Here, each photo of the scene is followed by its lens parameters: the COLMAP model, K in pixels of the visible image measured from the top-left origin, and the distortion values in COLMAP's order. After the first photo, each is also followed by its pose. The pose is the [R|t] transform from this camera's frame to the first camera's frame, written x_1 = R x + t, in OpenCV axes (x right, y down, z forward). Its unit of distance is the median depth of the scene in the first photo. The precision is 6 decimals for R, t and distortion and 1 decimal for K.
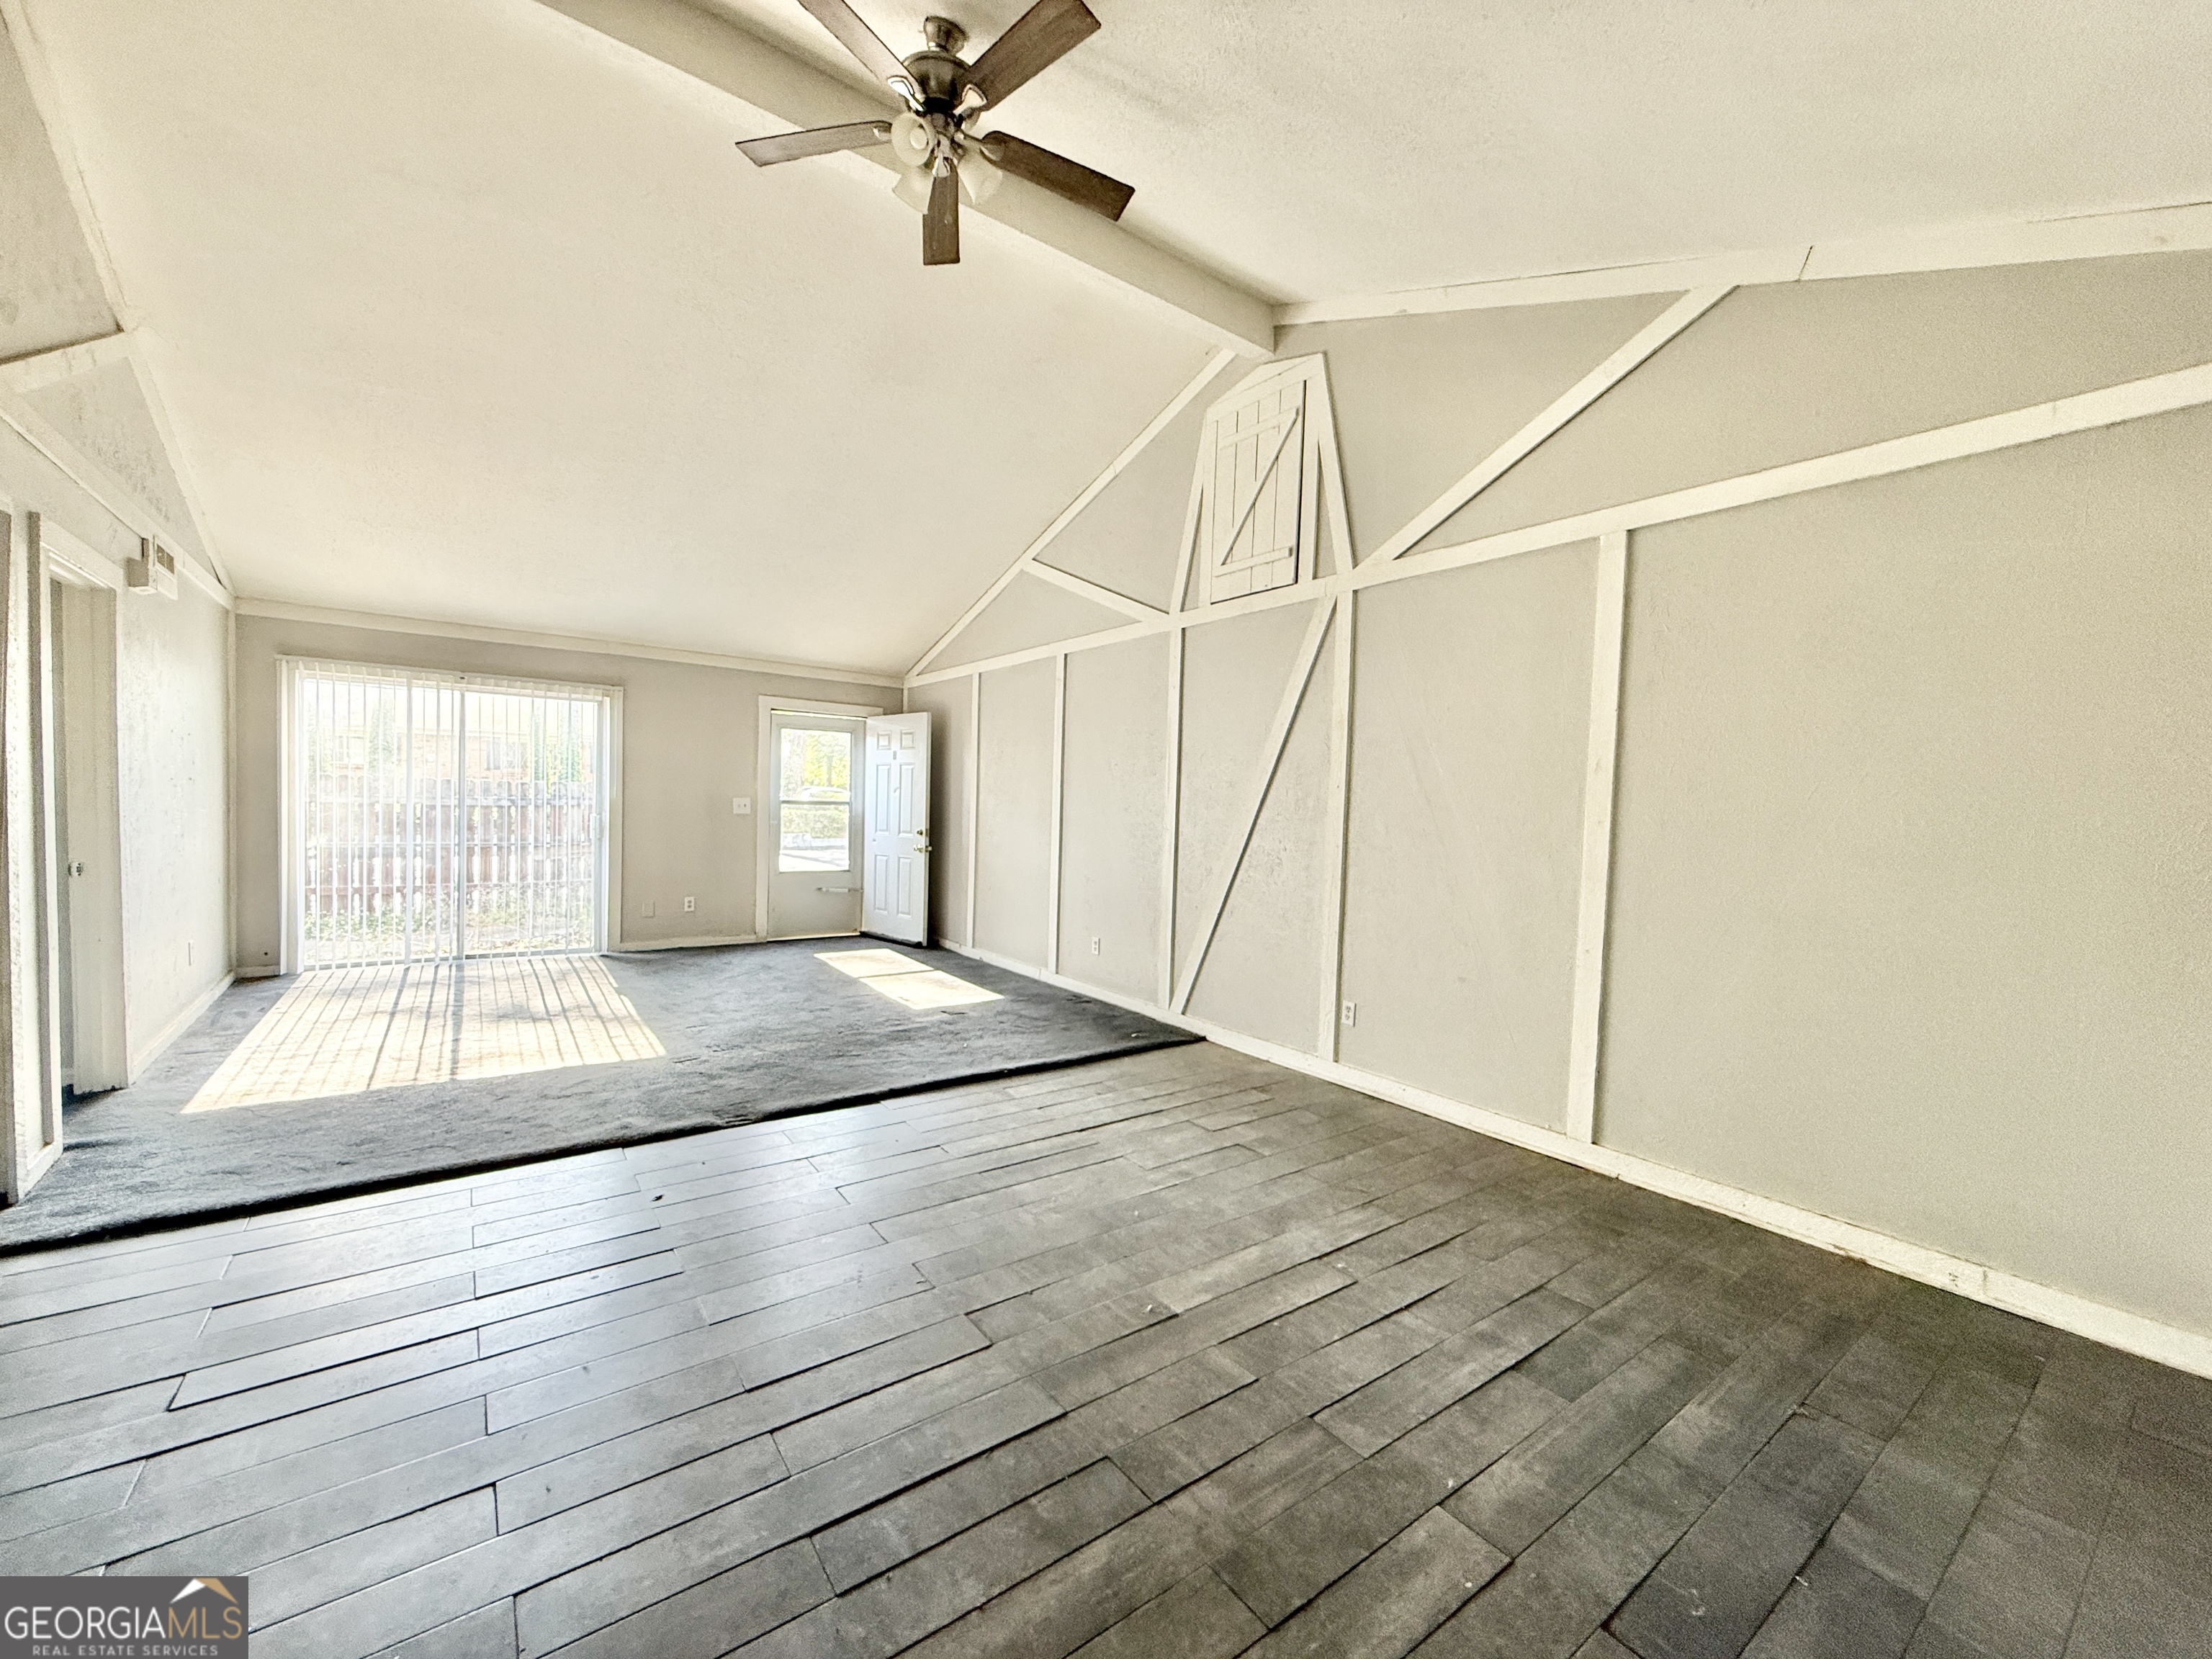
lens RADIAL K [[885.5, 0, 1101.3], [0, 885.5, 827.3], [0, 0, 1]] dist [0.001154, -0.000023]
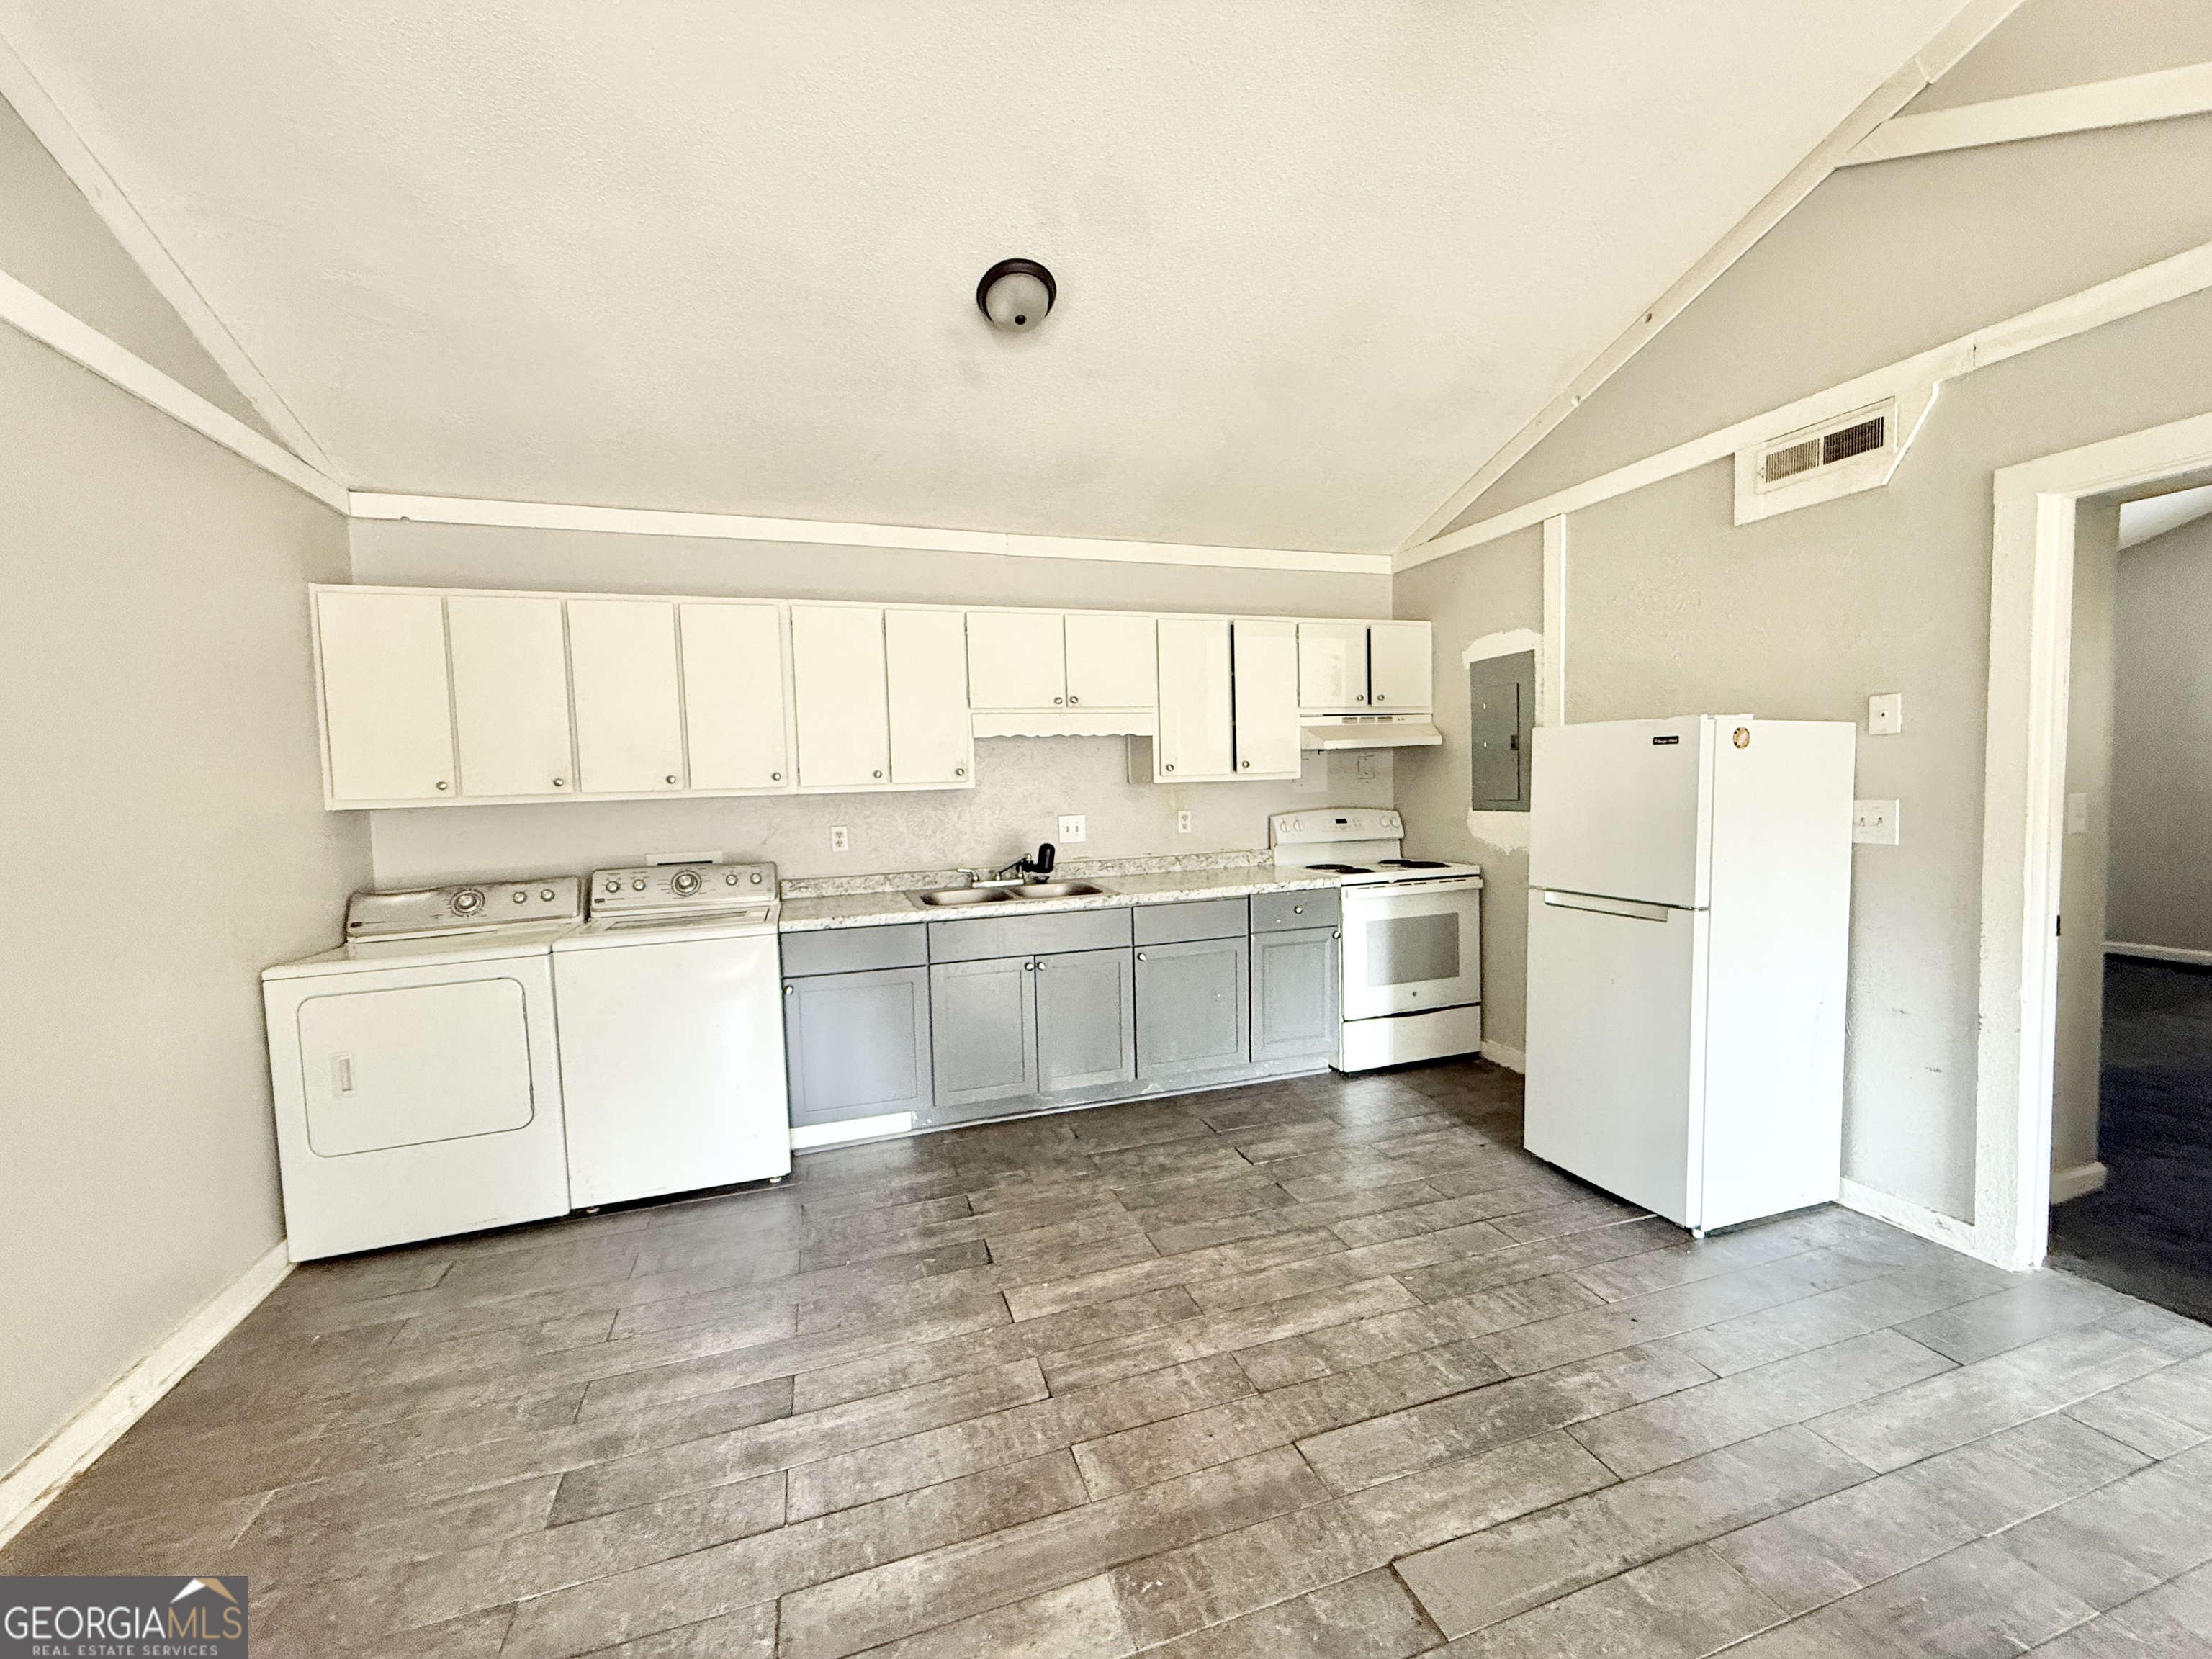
lens RADIAL K [[885.5, 0, 1103.0], [0, 885.5, 836.5], [0, 0, 1]] dist [0.001154, -0.000023]
pose [[-0.950641, -0.021422, 0.309551, -0.117514], [0.011680, 0.994437, 0.104687, -0.080099], [-0.310072, 0.103135, -0.945103, 1.797406]]
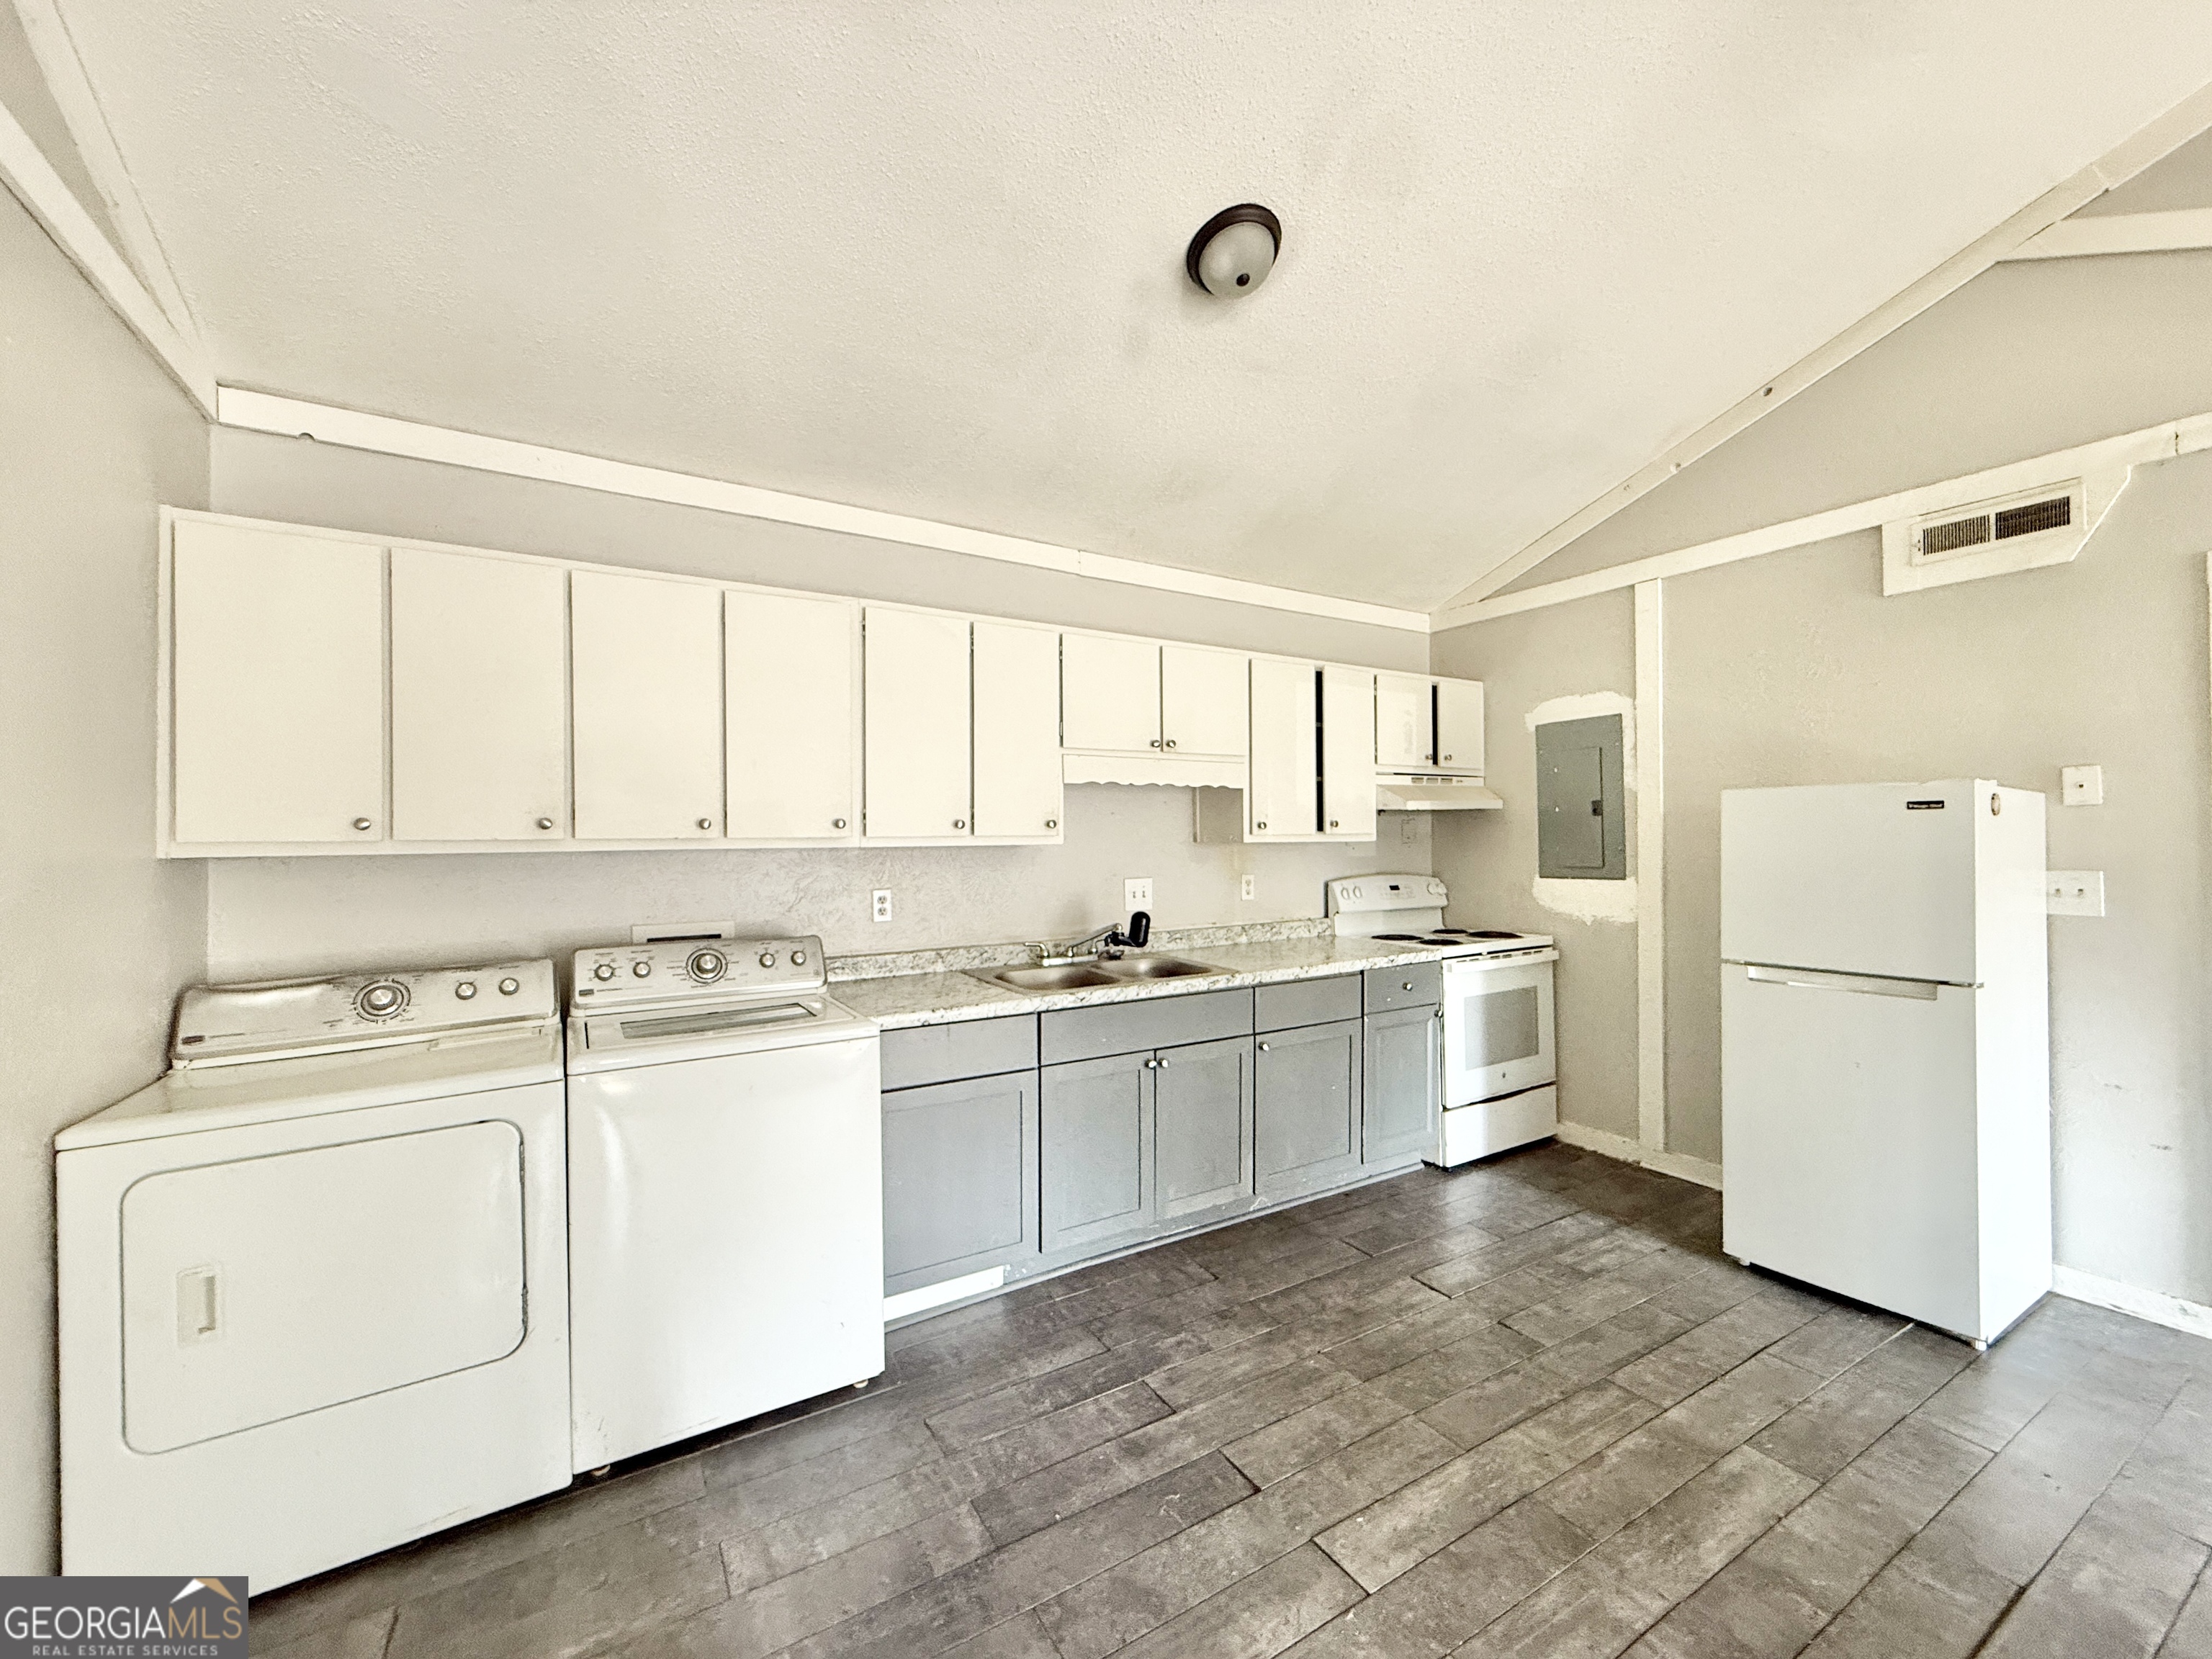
lens RADIAL K [[885.5, 0, 1103.9], [0, 885.5, 837.0], [0, 0, 1]] dist [0.001154, -0.000023]
pose [[-0.995411, -0.019011, 0.093789, 0.495161], [-0.016156, 0.999385, 0.031109, -0.051362], [-0.094322, 0.029451, -0.995106, 1.630264]]
